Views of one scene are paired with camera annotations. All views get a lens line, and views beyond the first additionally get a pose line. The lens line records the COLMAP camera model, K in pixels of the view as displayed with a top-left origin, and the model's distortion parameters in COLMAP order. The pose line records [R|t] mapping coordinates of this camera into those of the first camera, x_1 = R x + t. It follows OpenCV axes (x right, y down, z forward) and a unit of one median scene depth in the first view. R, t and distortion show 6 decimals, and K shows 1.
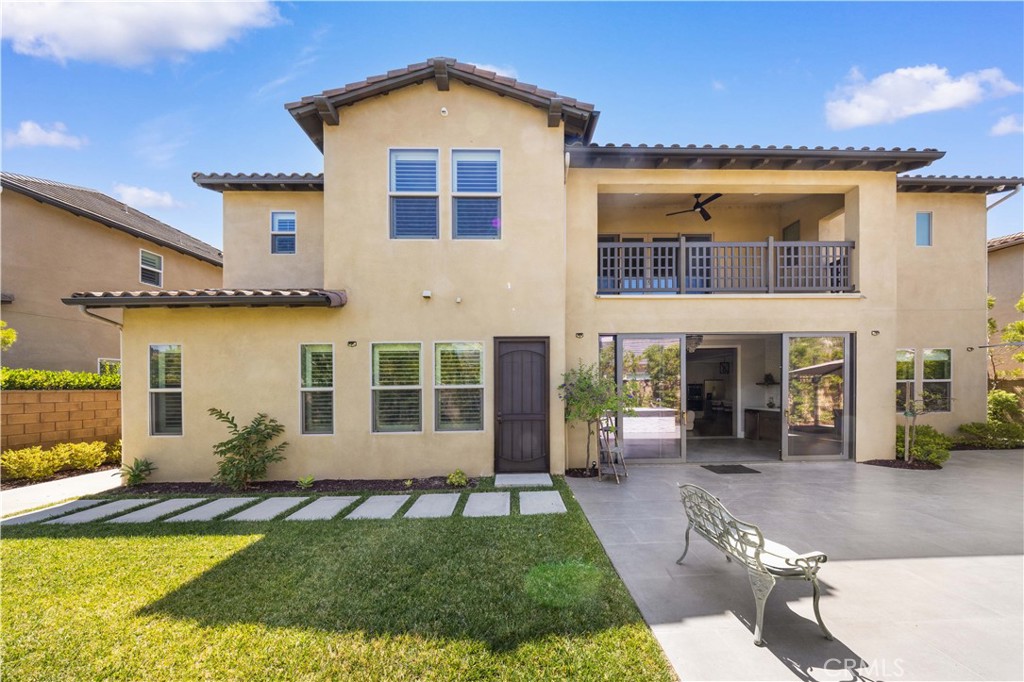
lens RADIAL K [[320.6, 0, 522.3], [0, 320.6, 384.9], [0, 0, 1]] dist [-0.005737, -0.000062]
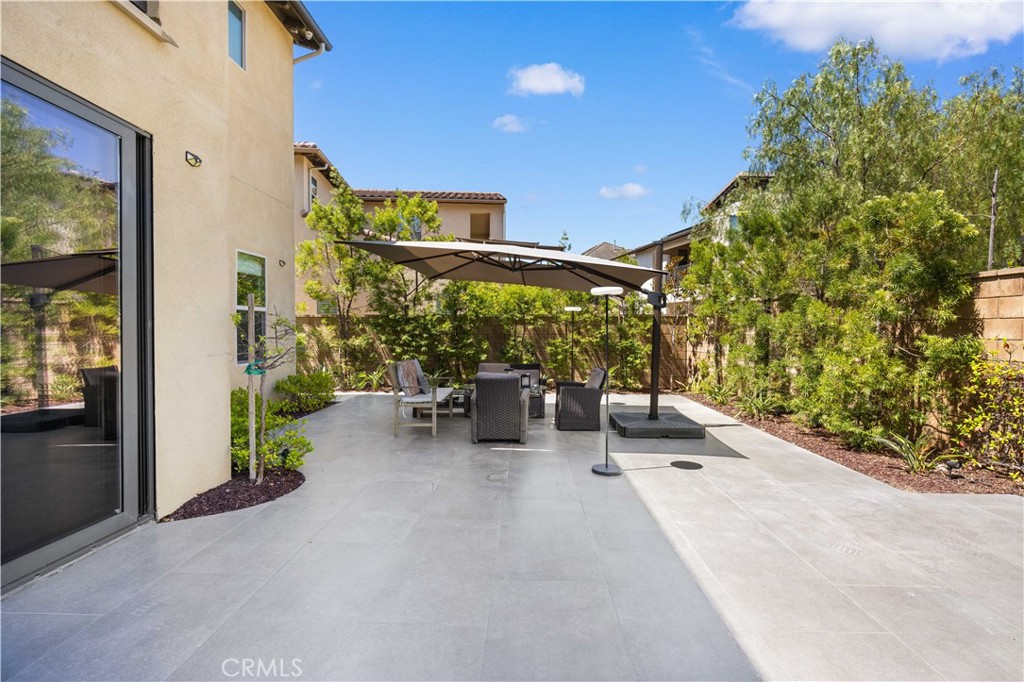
lens RADIAL K [[486.8, 0, 510.9], [0, 486.8, 340.3], [0, 0, 1]] dist [-0.003135, 0.000792]
pose [[0.063600, -0.018226, 0.997809, 0.561208], [-0.000235, 0.999833, 0.018278, 0.039339], [-0.997975, -0.001397, 0.063585, 0.593955]]
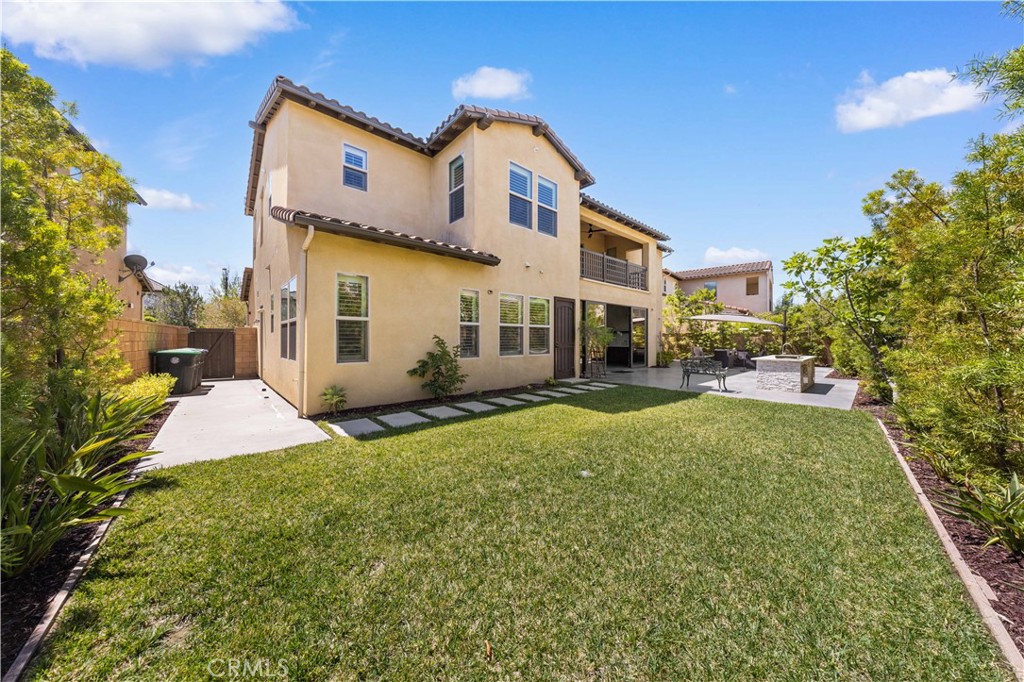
lens RADIAL K [[330.1, 0, 511.7], [0, 330.1, 339.0], [0, 0, 1]] dist [-0.000262, -0.000046]
pose [[0.752286, 0.009621, 0.658766, -1.239061], [-0.008001, 0.999953, -0.005467, 0.072322], [-0.658788, -0.001158, 0.752328, -0.123545]]
